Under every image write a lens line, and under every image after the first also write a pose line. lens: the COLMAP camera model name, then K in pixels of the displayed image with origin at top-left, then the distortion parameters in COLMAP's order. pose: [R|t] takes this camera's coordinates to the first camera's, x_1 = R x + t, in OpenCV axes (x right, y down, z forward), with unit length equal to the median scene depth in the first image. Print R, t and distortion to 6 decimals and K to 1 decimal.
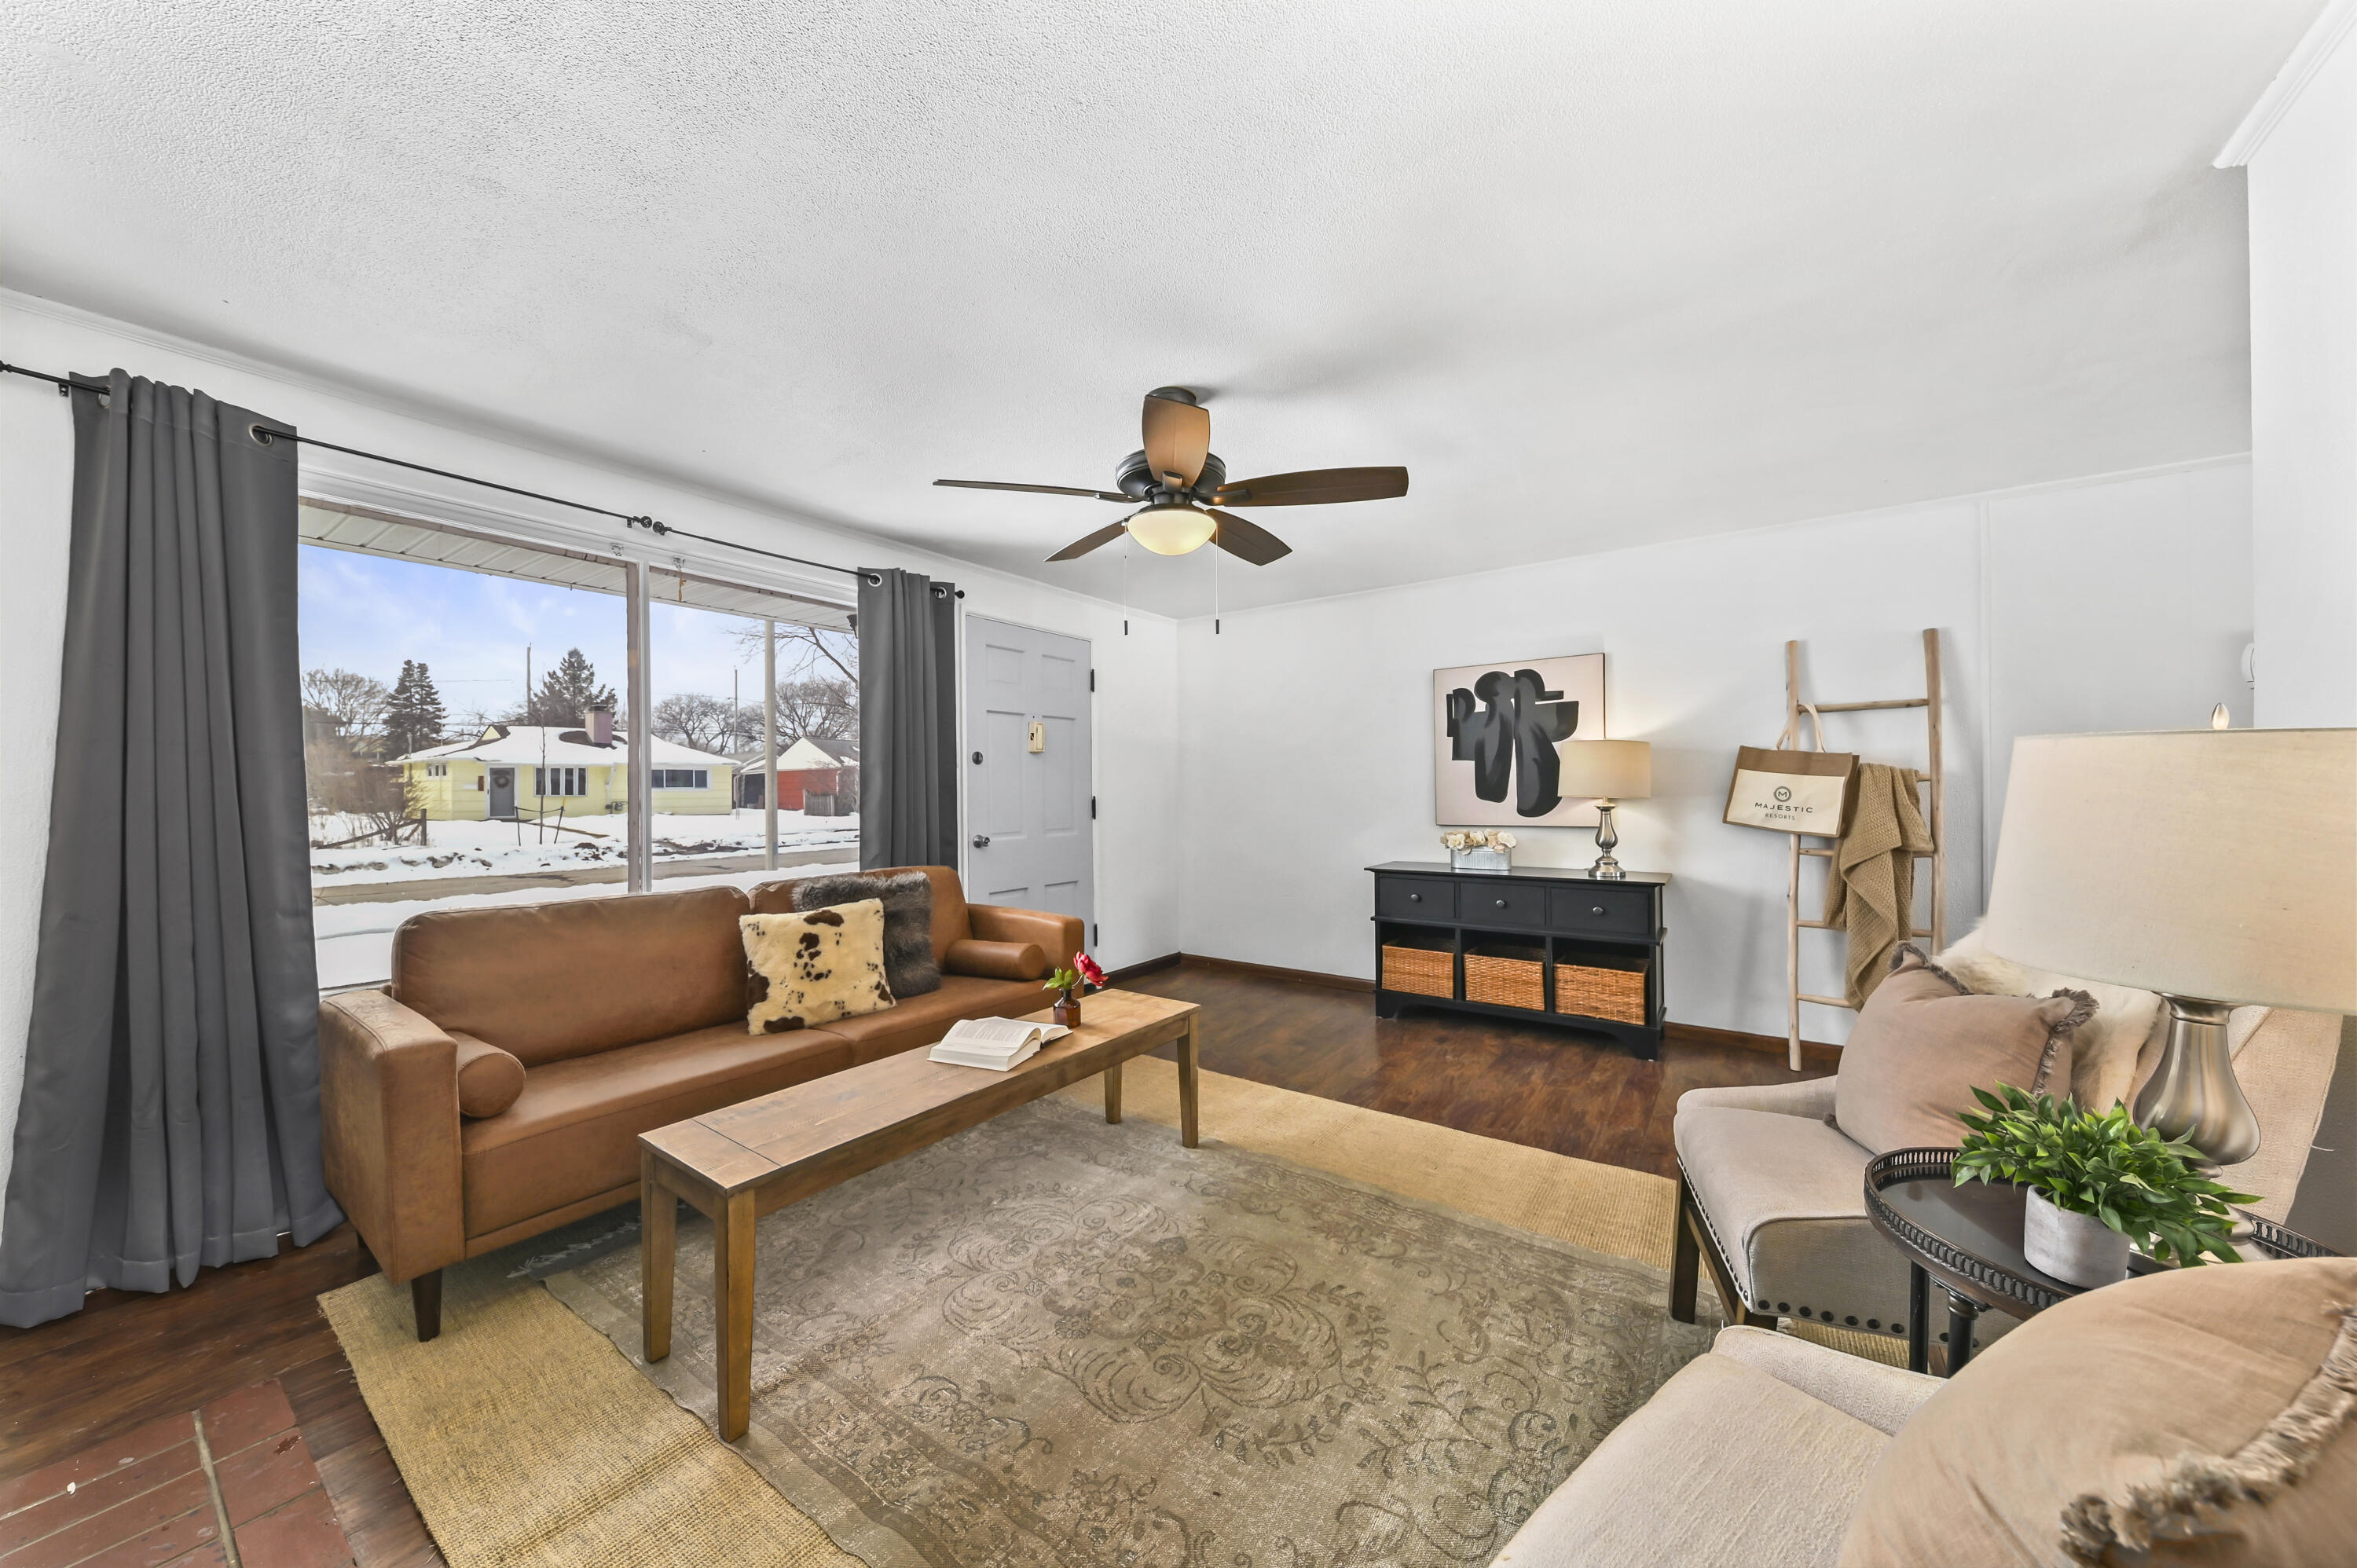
lens RADIAL K [[809.3, 0, 1178.5], [0, 809.3, 784.0], [0, 0, 1]] dist [0.001276, 0.000060]
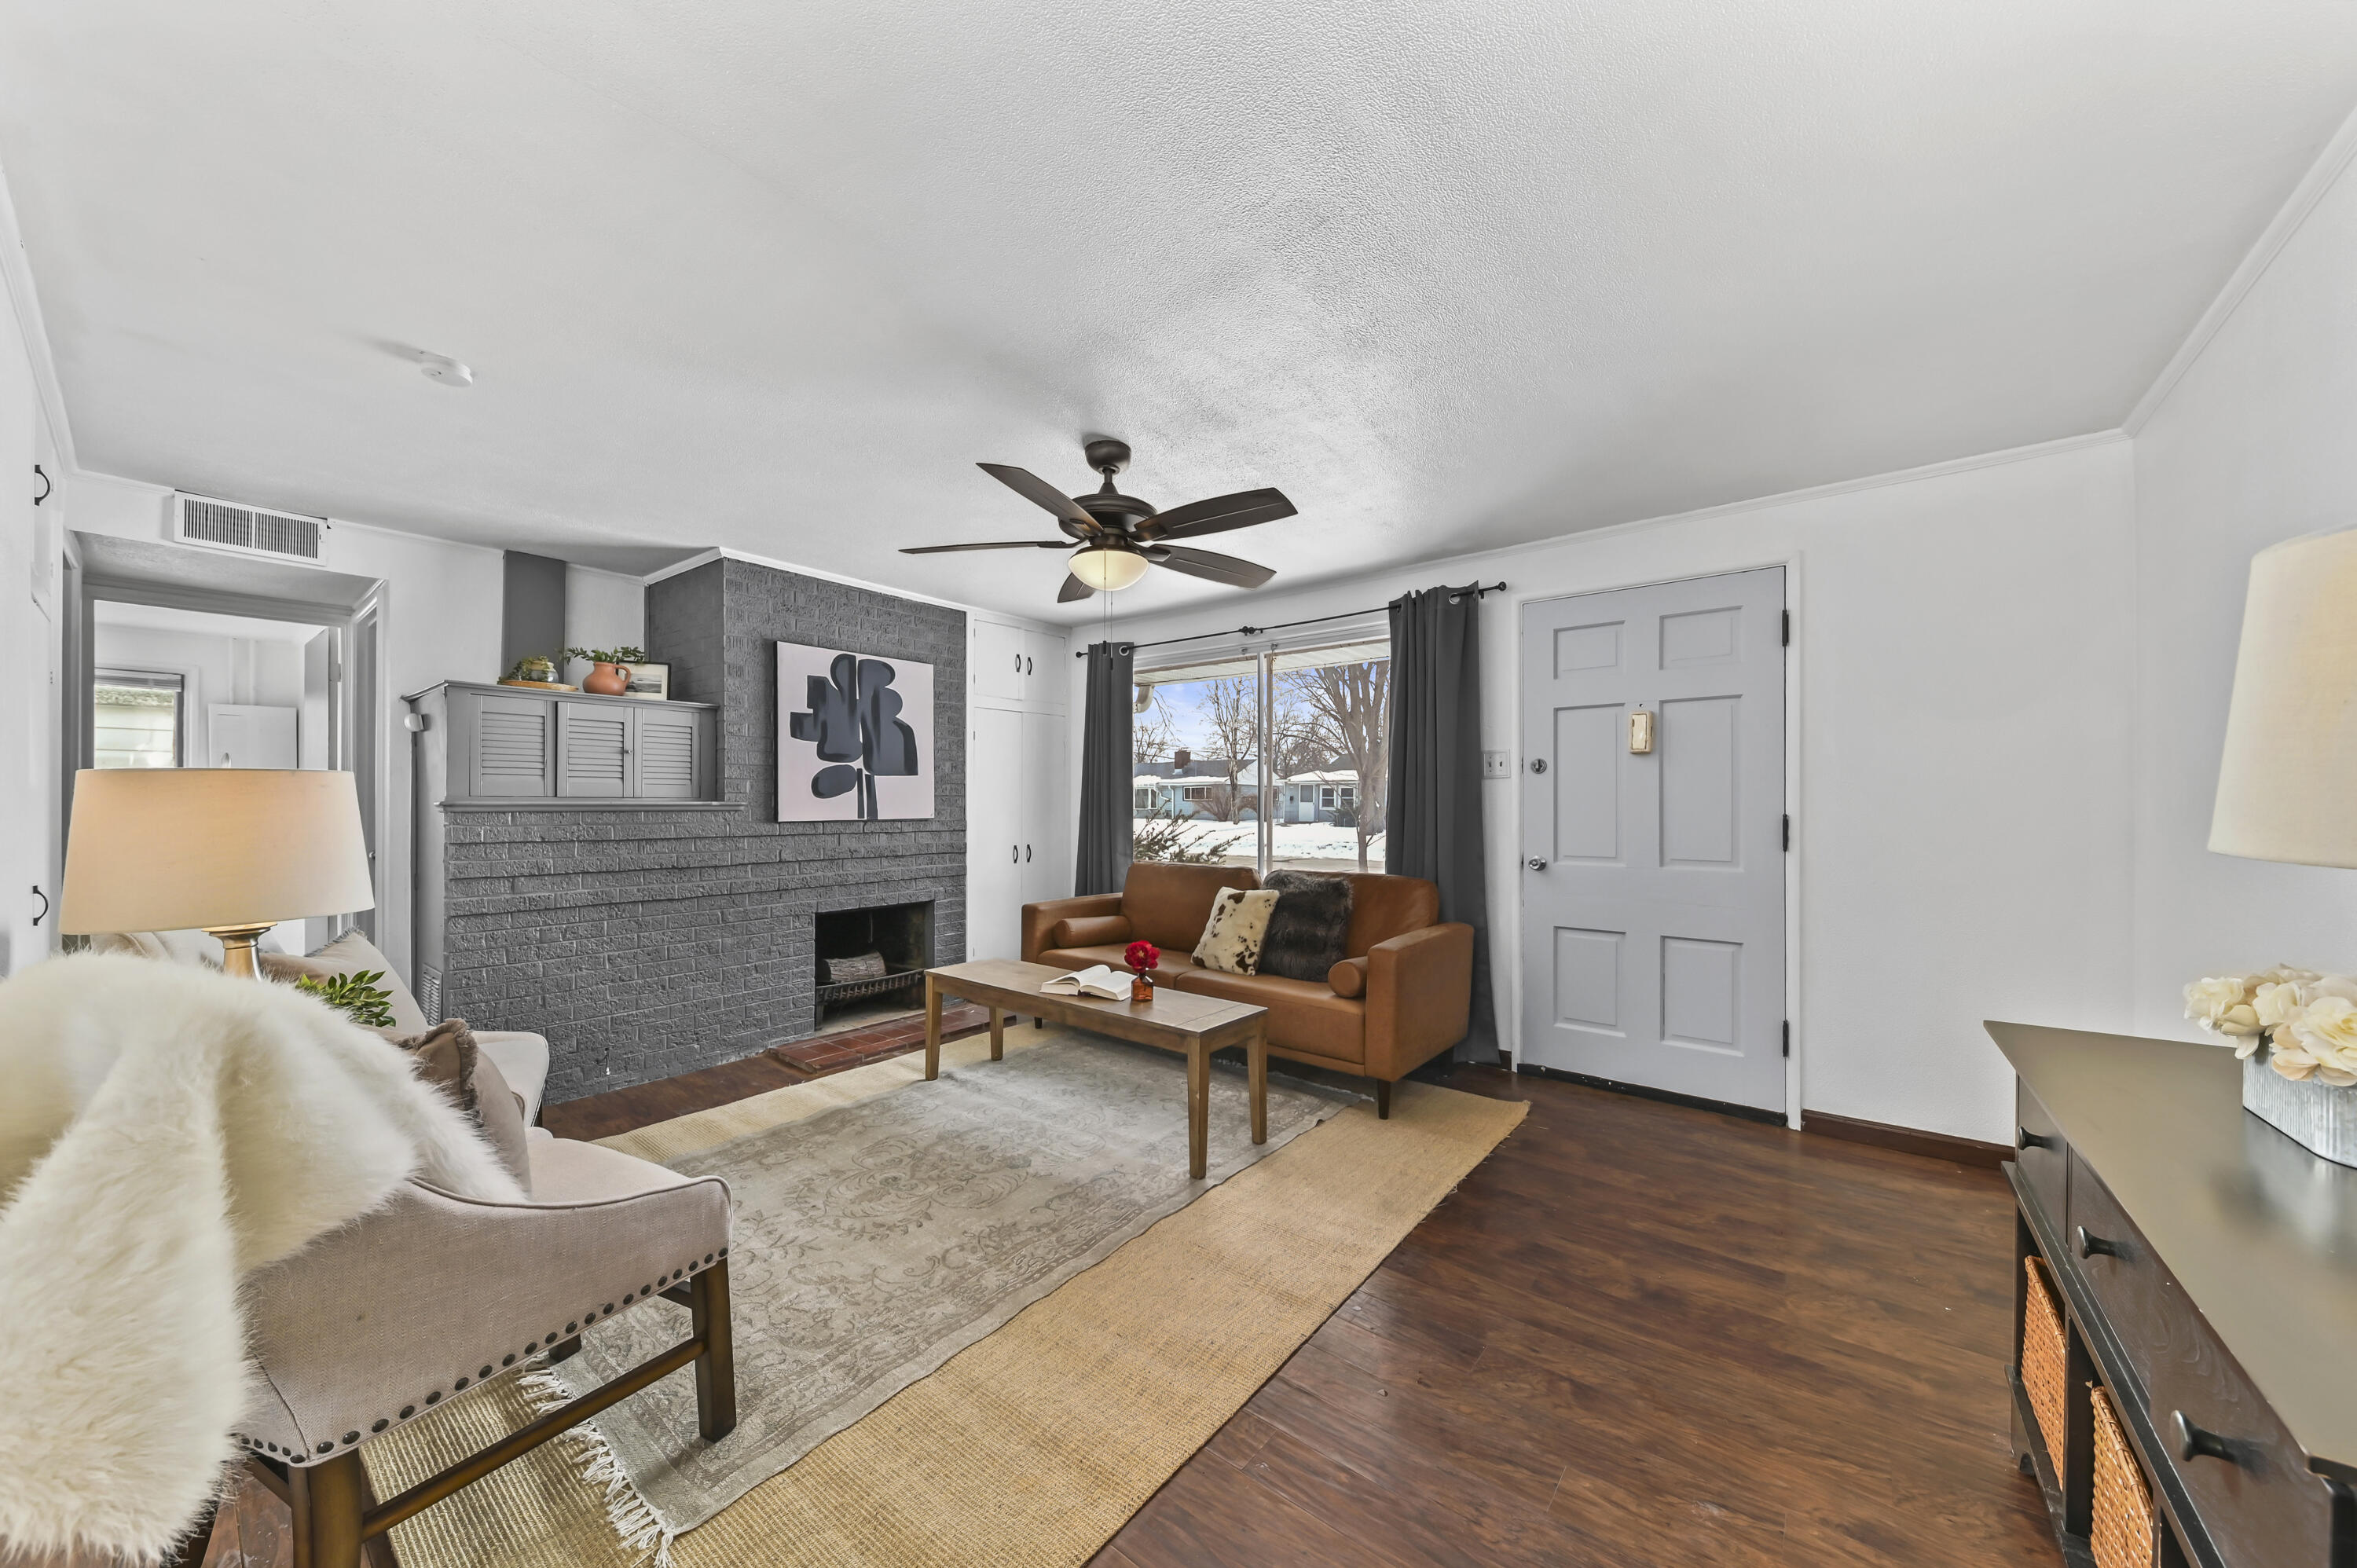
lens RADIAL K [[807.1, 0, 1183.9], [0, 807.1, 801.7], [0, 0, 1]] dist [0.014540, -0.006572]
pose [[-0.048231, 0.005637, -0.998820, 1.221699], [0.004175, 0.999976, 0.005442, -0.002026], [0.998827, -0.003908, -0.048254, 1.297228]]
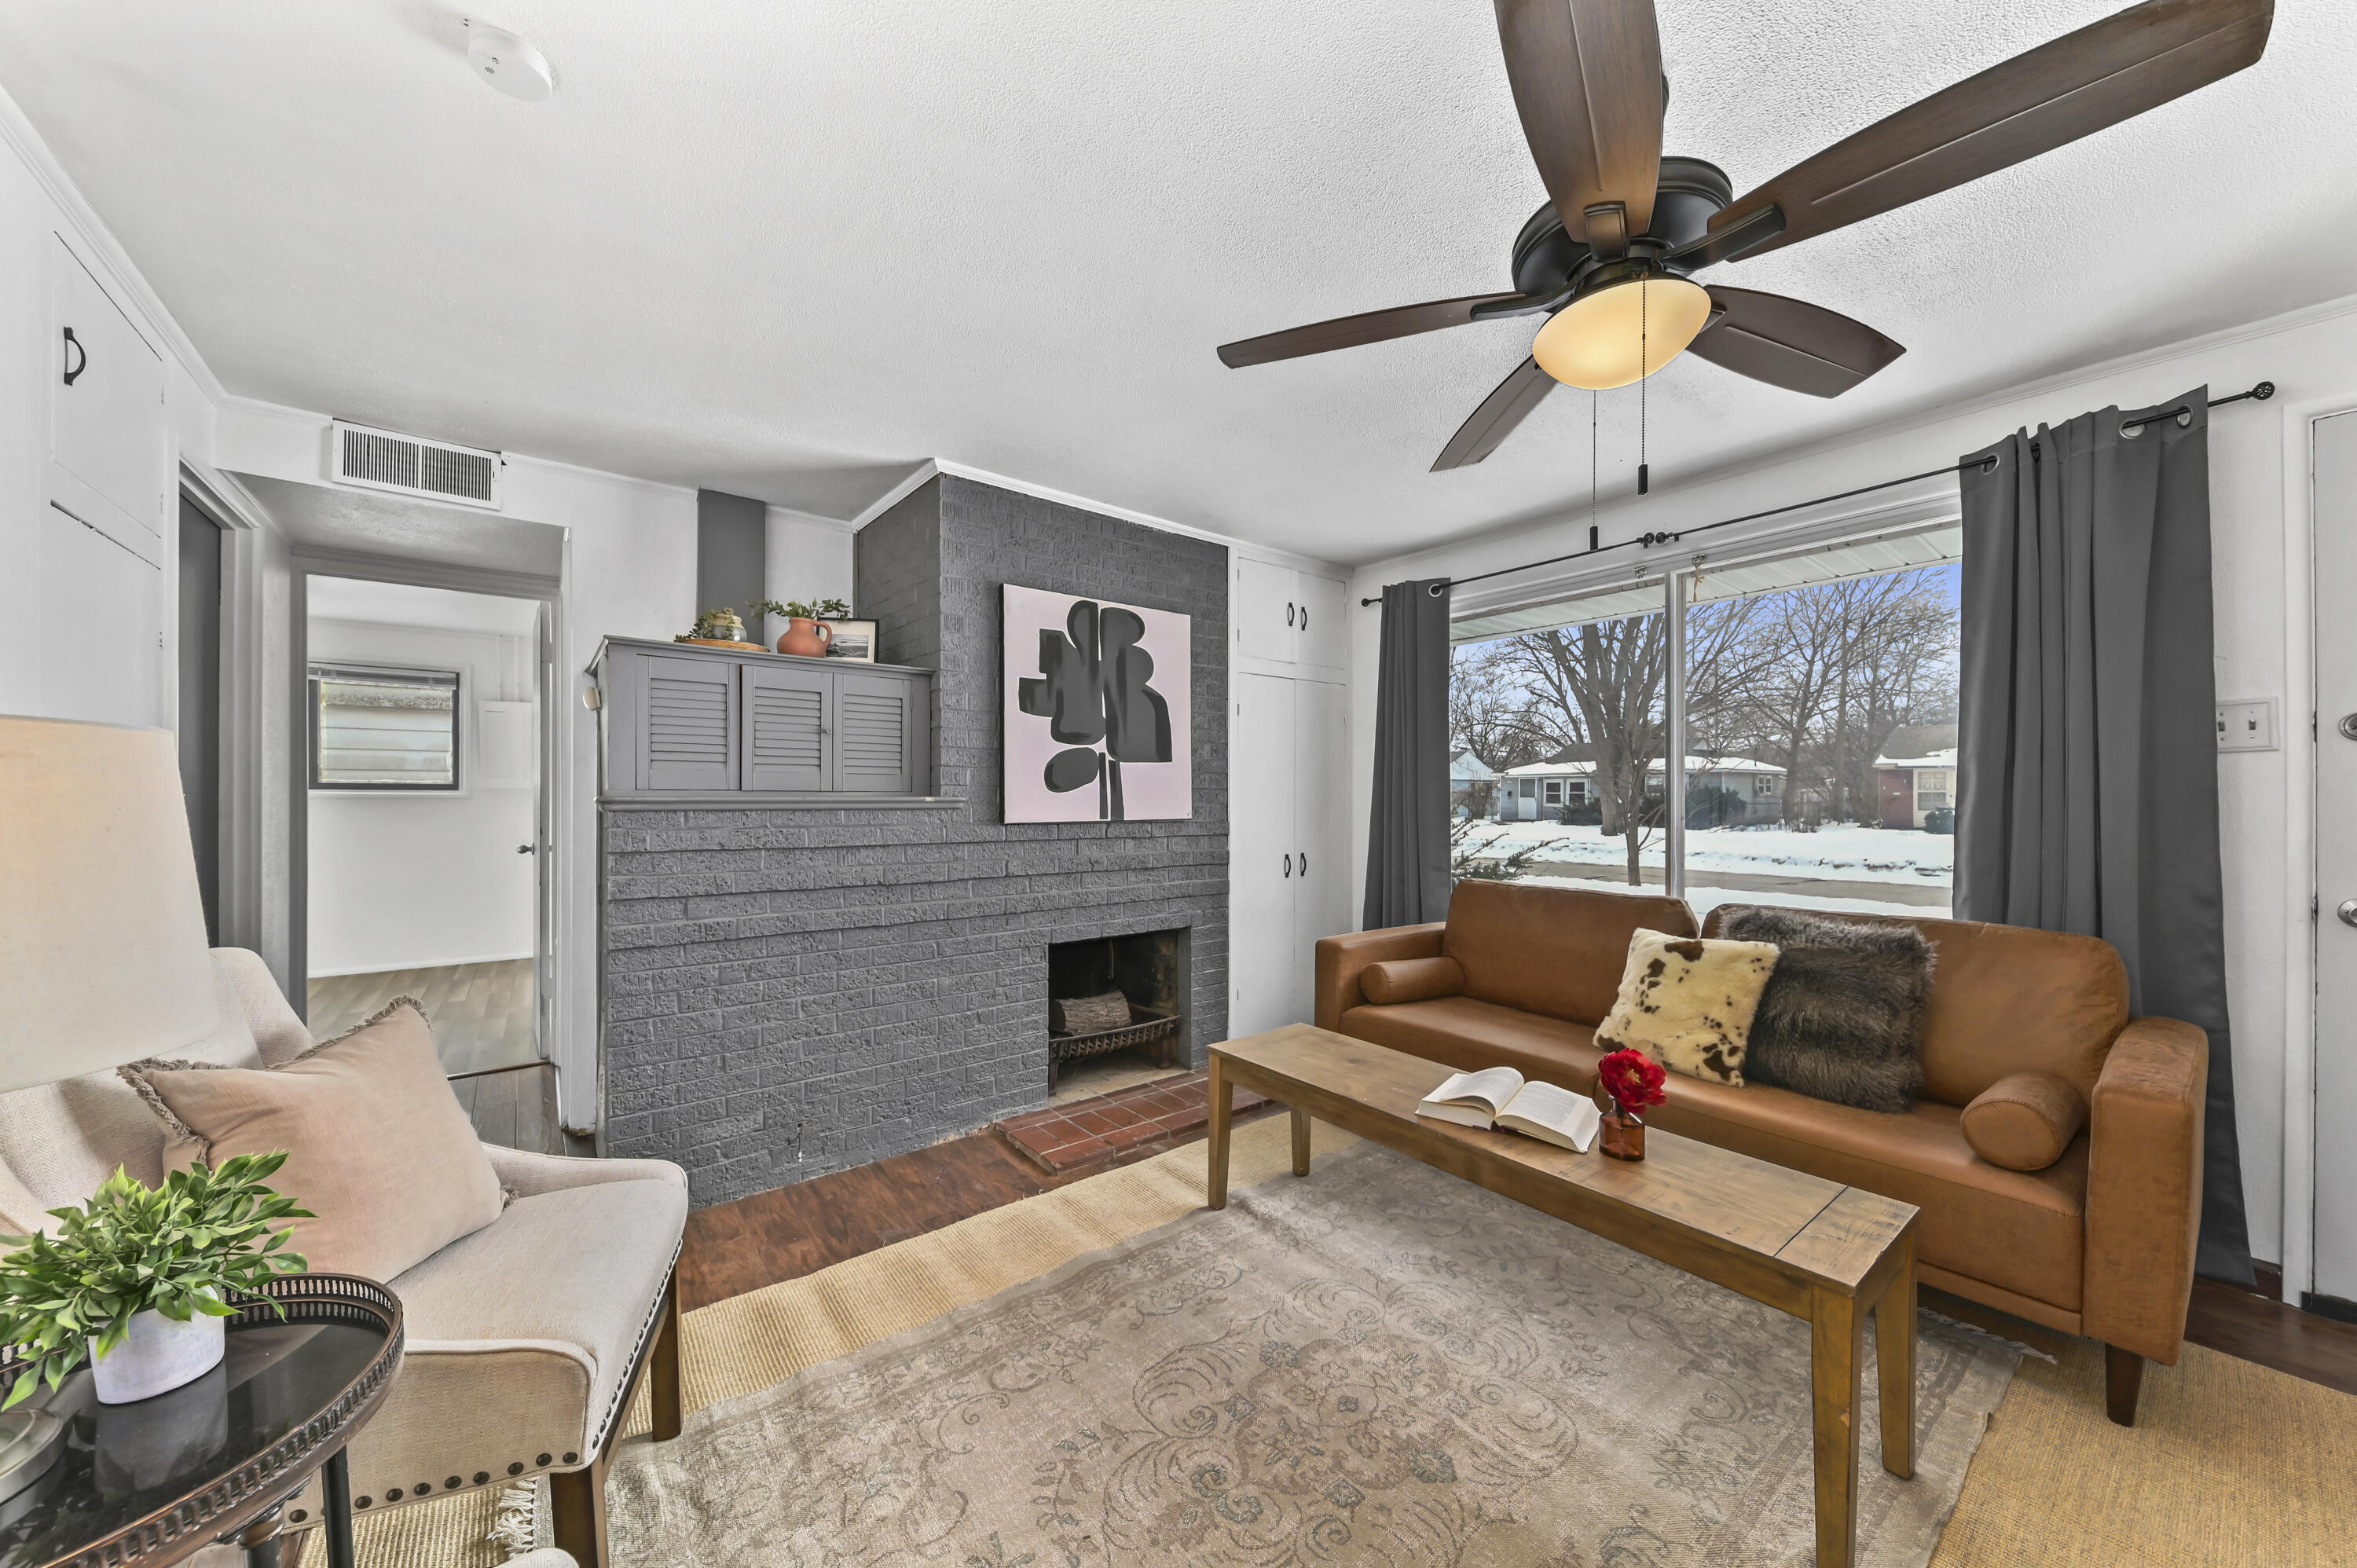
lens RADIAL K [[821.4, 0, 1186.3], [0, 821.4, 795.7], [0, 0, 1]] dist [0.000430, 0.000071]
pose [[-0.273215, 0.003614, -0.961946, 0.702376], [0.006236, 0.999979, 0.001985, 0.001349], [0.961933, -0.005457, -0.273232, 0.974722]]
